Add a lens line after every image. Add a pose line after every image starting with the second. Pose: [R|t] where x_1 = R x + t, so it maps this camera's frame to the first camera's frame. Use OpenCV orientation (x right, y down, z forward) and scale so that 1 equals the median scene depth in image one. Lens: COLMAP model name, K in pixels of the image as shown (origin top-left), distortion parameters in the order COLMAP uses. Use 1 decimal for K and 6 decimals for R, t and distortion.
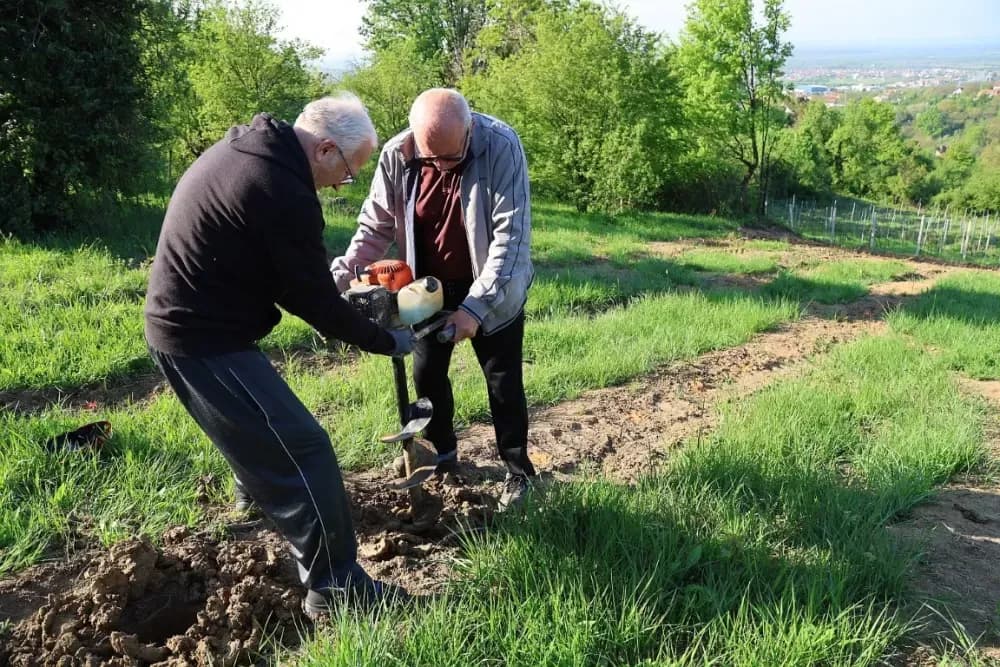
lens RADIAL K [[674.0, 0, 500.0], [0, 674.0, 333.5], [0, 0, 1]] dist [-0.115363, 0.067641]
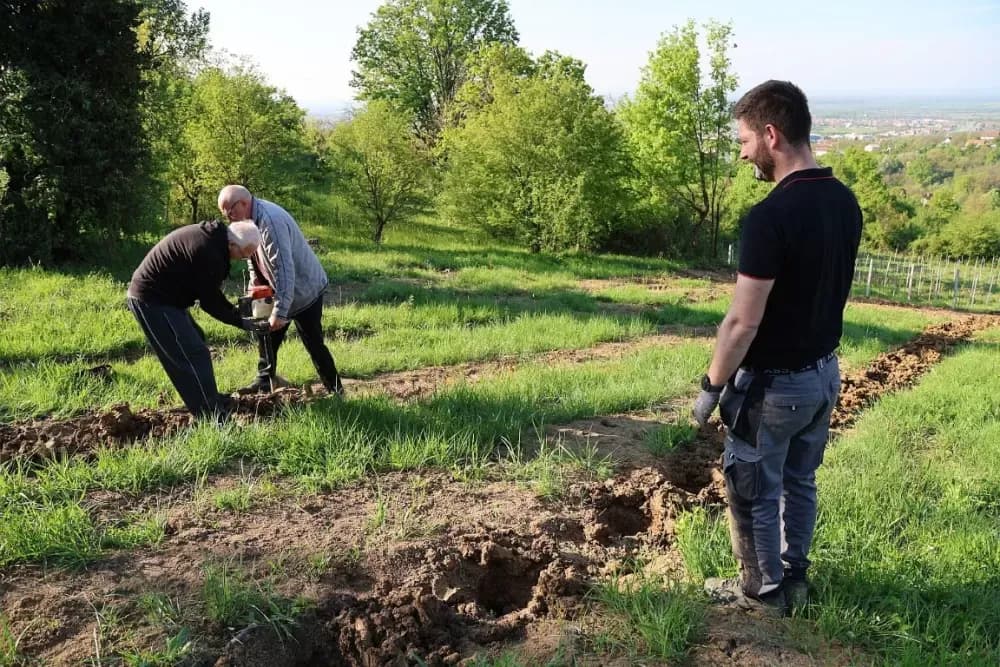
lens RADIAL K [[674.0, 0, 500.0], [0, 674.0, 333.5], [0, 0, 1]] dist [-0.115363, 0.067641]
pose [[0.999952, 0.009355, 0.002881, 0.061805], [-0.009155, 0.997968, -0.063062, 0.022400], [-0.003465, 0.063033, 0.998005, -0.106277]]
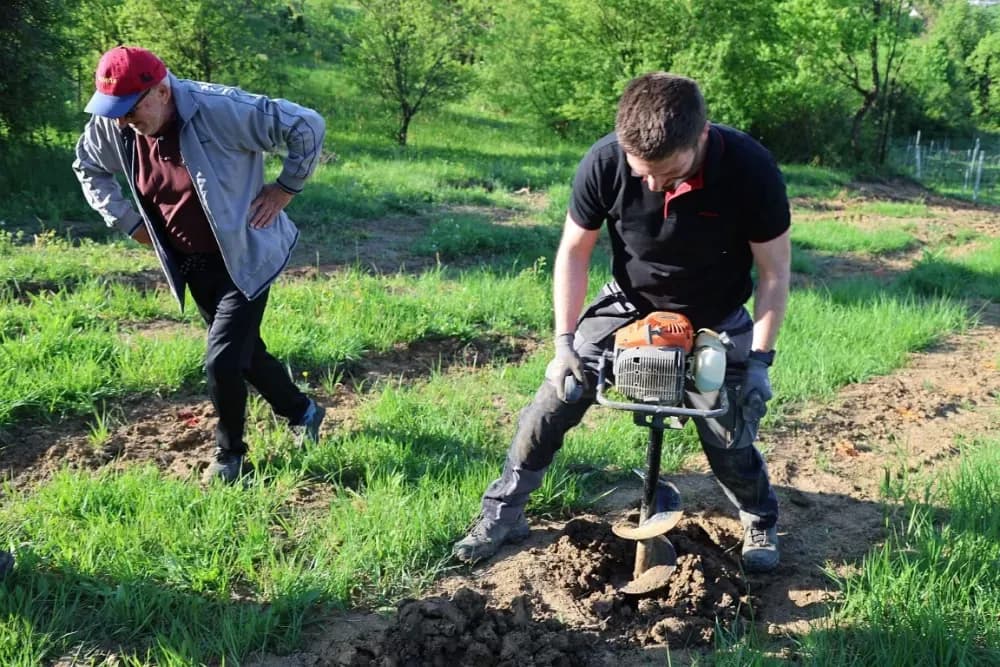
lens RADIAL K [[872.1, 0, 500.0], [0, 872.1, 333.5], [0, 0, 1]] dist [-0.032567, 0.093824]
pose [[0.999705, 0.015726, -0.018522, -0.010296], [-0.015215, 0.999509, 0.027401, -0.013399], [0.018944, -0.027112, 0.999453, 0.024277]]
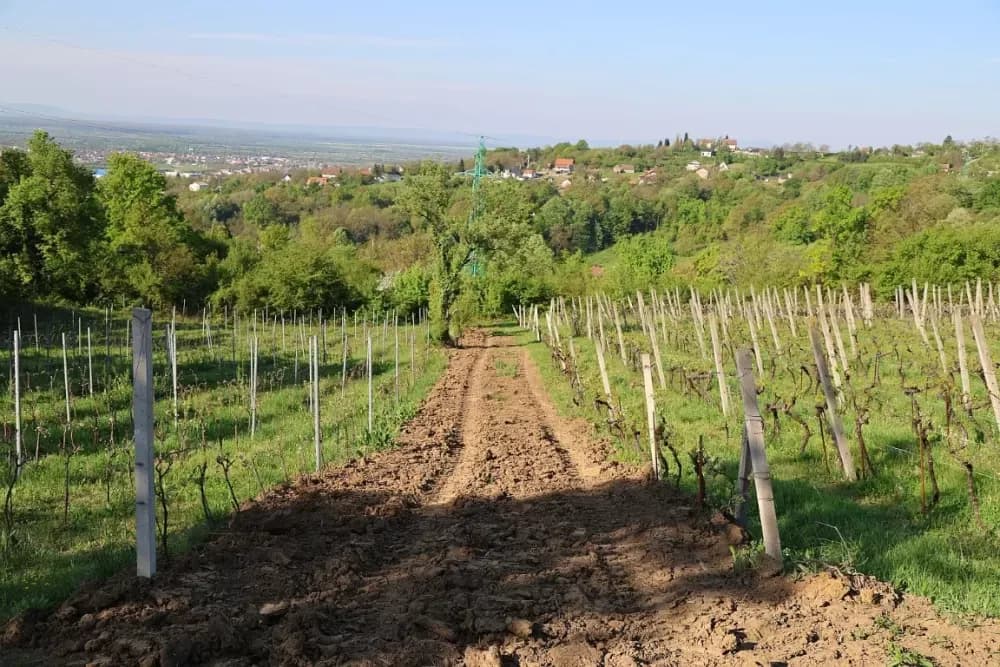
lens RADIAL K [[946.0, 0, 500.0], [0, 946.0, 333.5], [0, 0, 1]] dist [0.038062, 0.010464]
pose [[0.695001, -0.076989, 0.714875, 1.109347], [0.213210, 0.971600, -0.102645, -0.155010], [-0.686669, 0.223757, 0.691678, 1.083918]]
